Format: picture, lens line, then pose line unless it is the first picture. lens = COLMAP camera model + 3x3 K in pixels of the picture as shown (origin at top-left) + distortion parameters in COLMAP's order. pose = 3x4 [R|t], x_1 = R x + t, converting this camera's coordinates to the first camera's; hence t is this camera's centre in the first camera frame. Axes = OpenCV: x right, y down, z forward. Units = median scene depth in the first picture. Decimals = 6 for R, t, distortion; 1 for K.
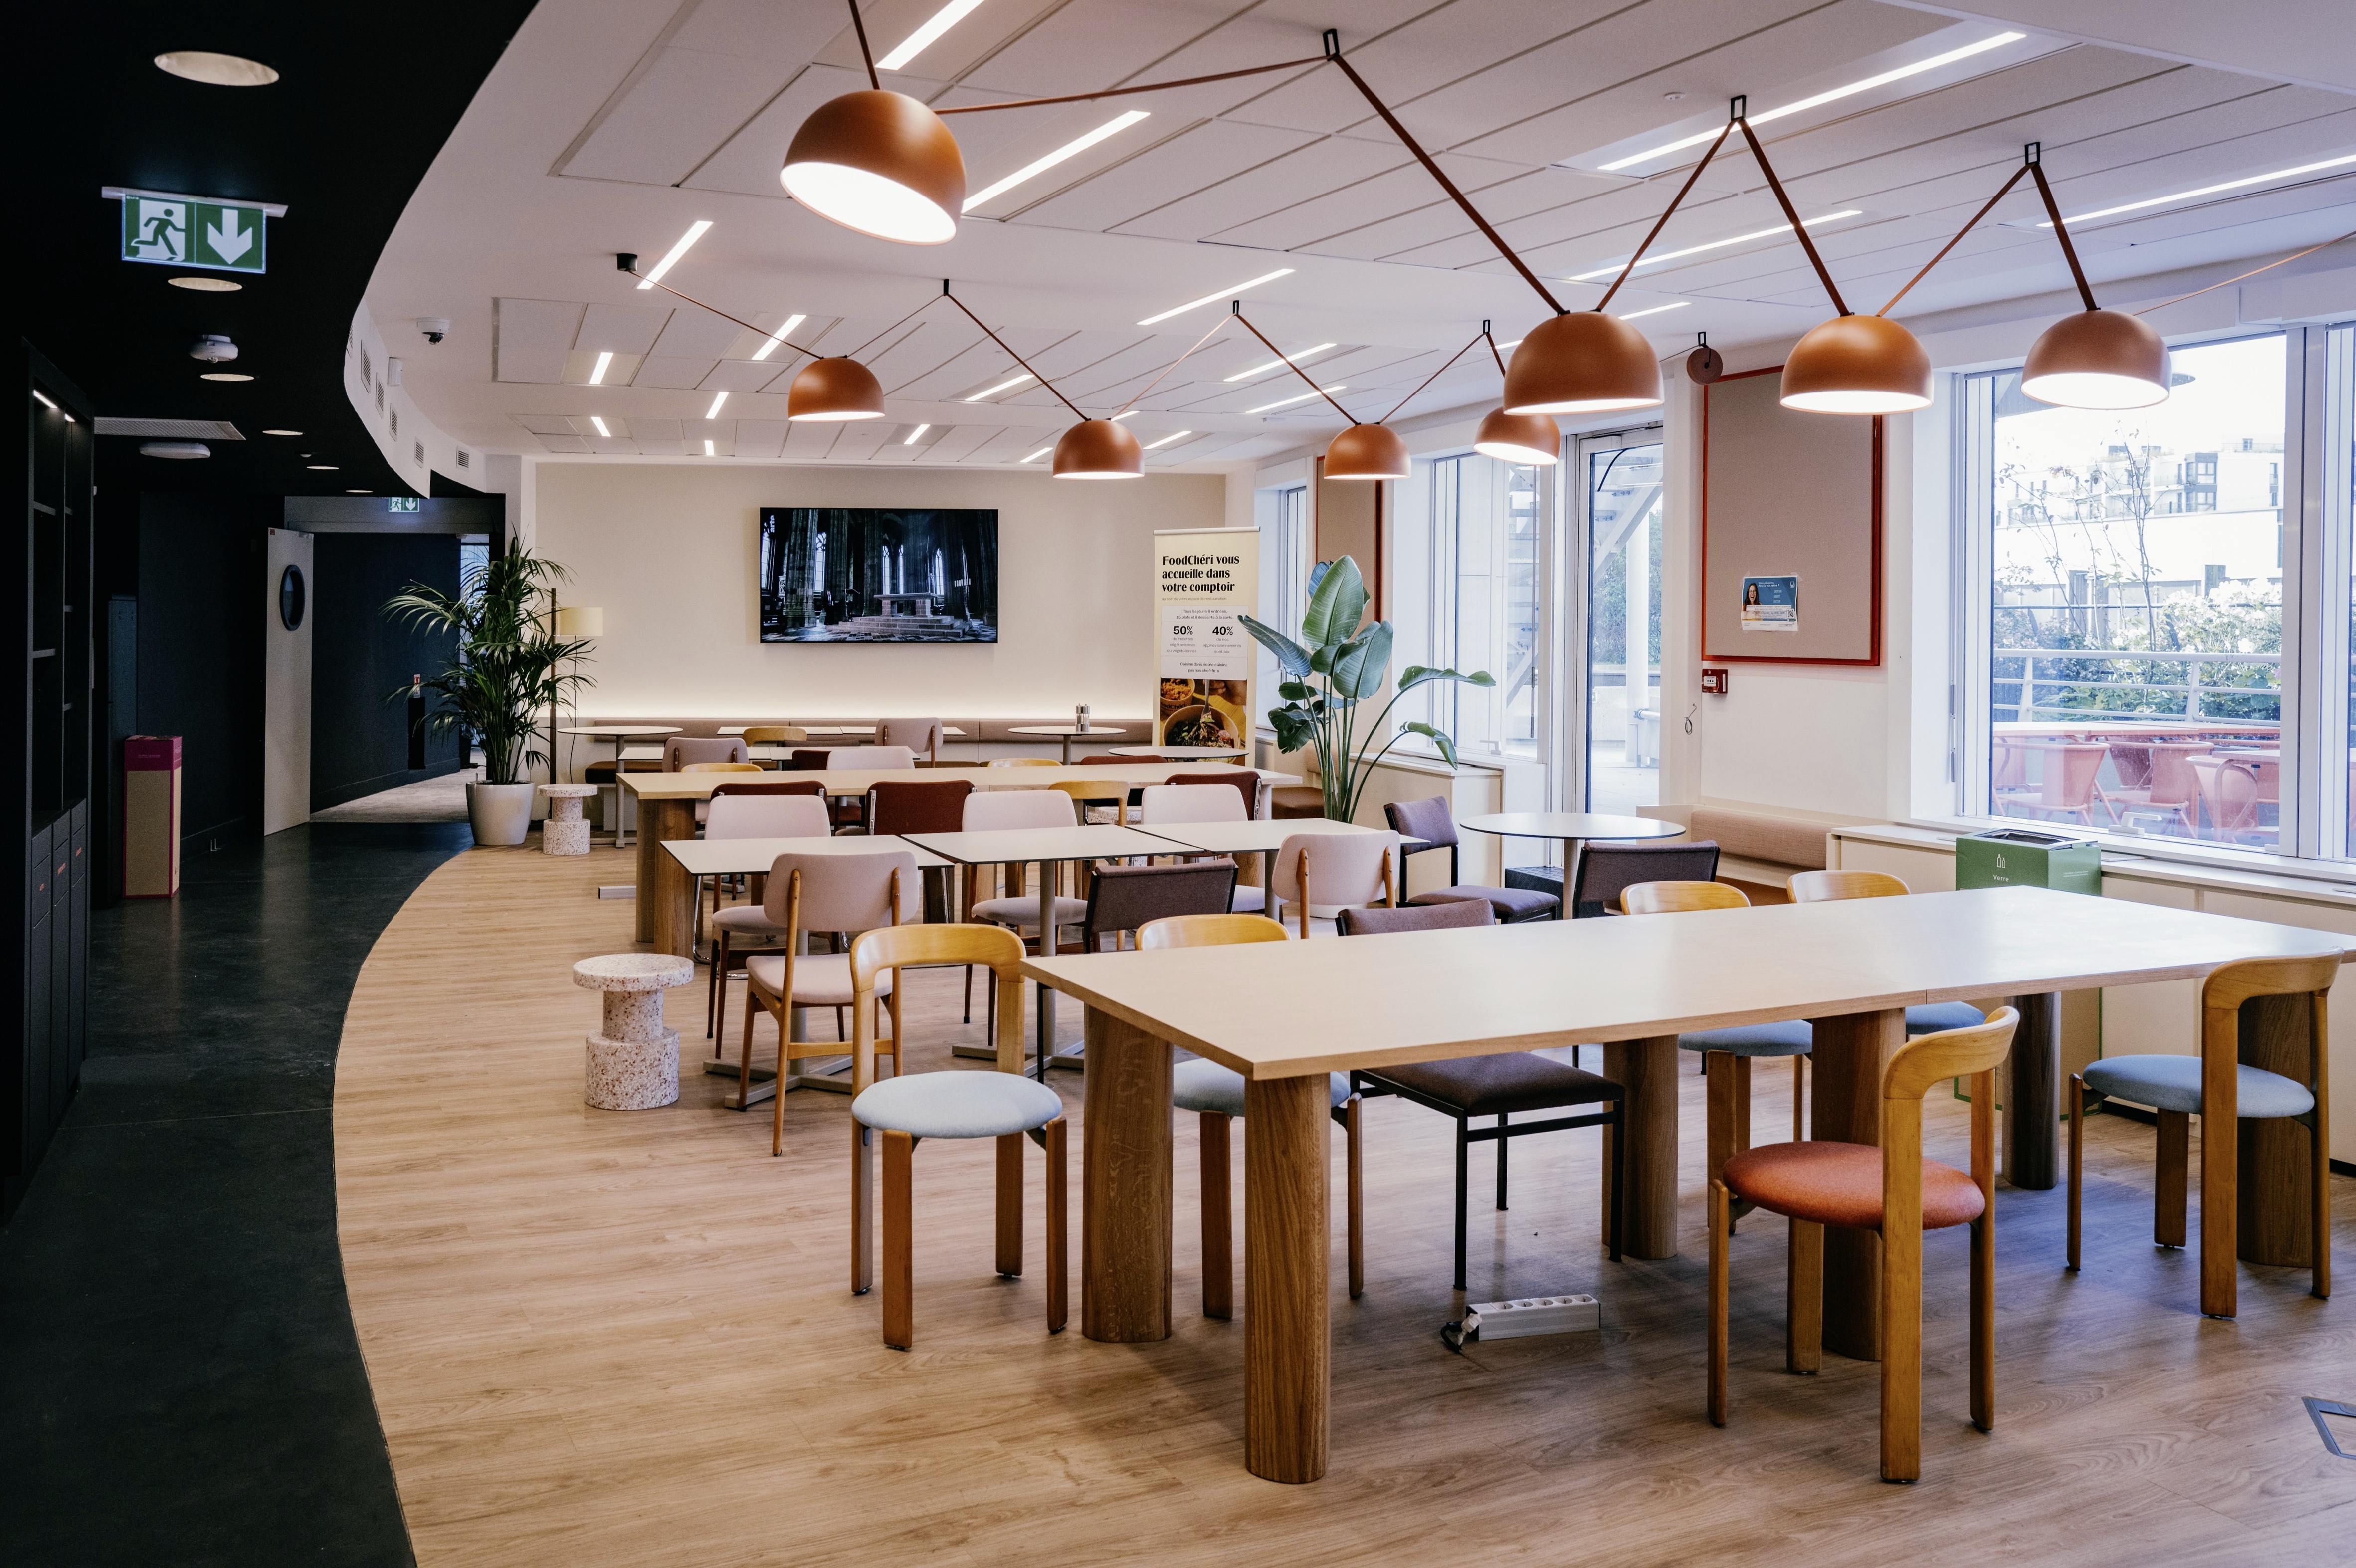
lens RADIAL K [[1928.8, 0, 1175.6], [0, 1928.8, 784.4], [0, 0, 1]] dist [0.001459, 0.001559]
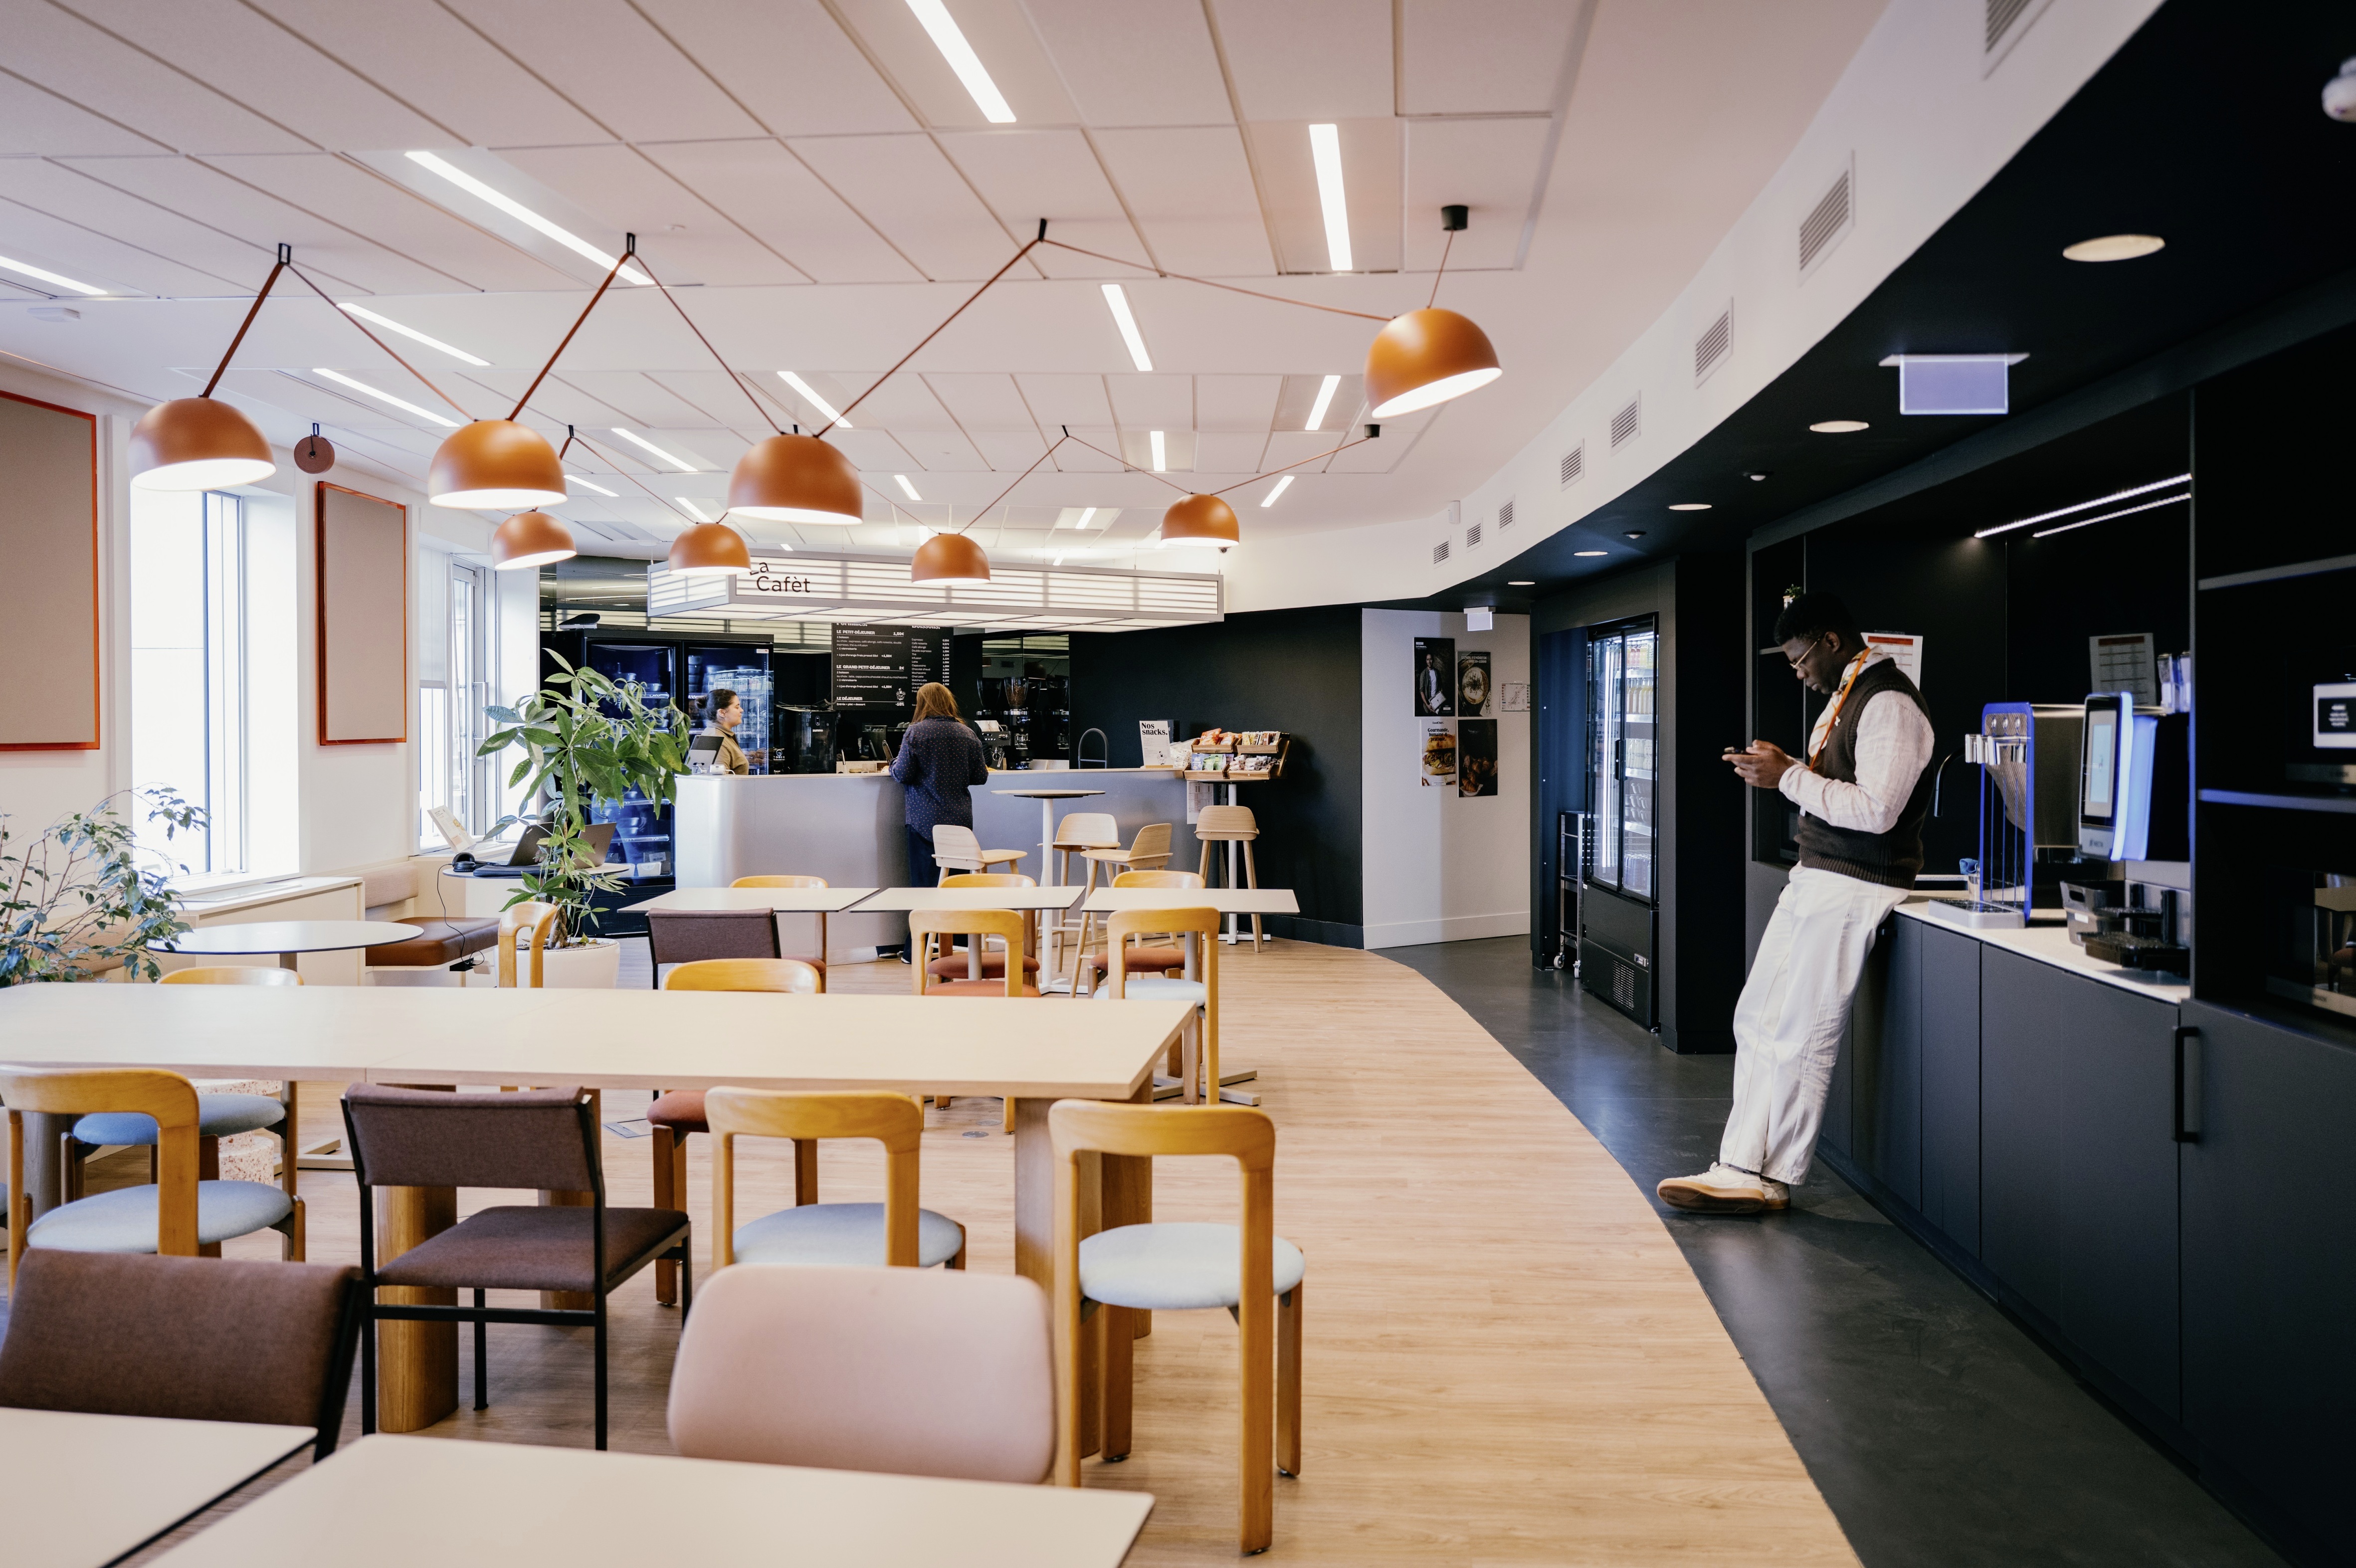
lens RADIAL K [[1928.8, 0, 1178.5], [0, 1928.8, 776.5], [0, 0, 1]] dist [0.001459, 0.001559]
pose [[-0.837378, -0.023116, 0.546135, -0.679765], [0.035578, 0.994682, 0.096653, -0.152183], [-0.545465, 0.100365, -0.832103, 2.002341]]
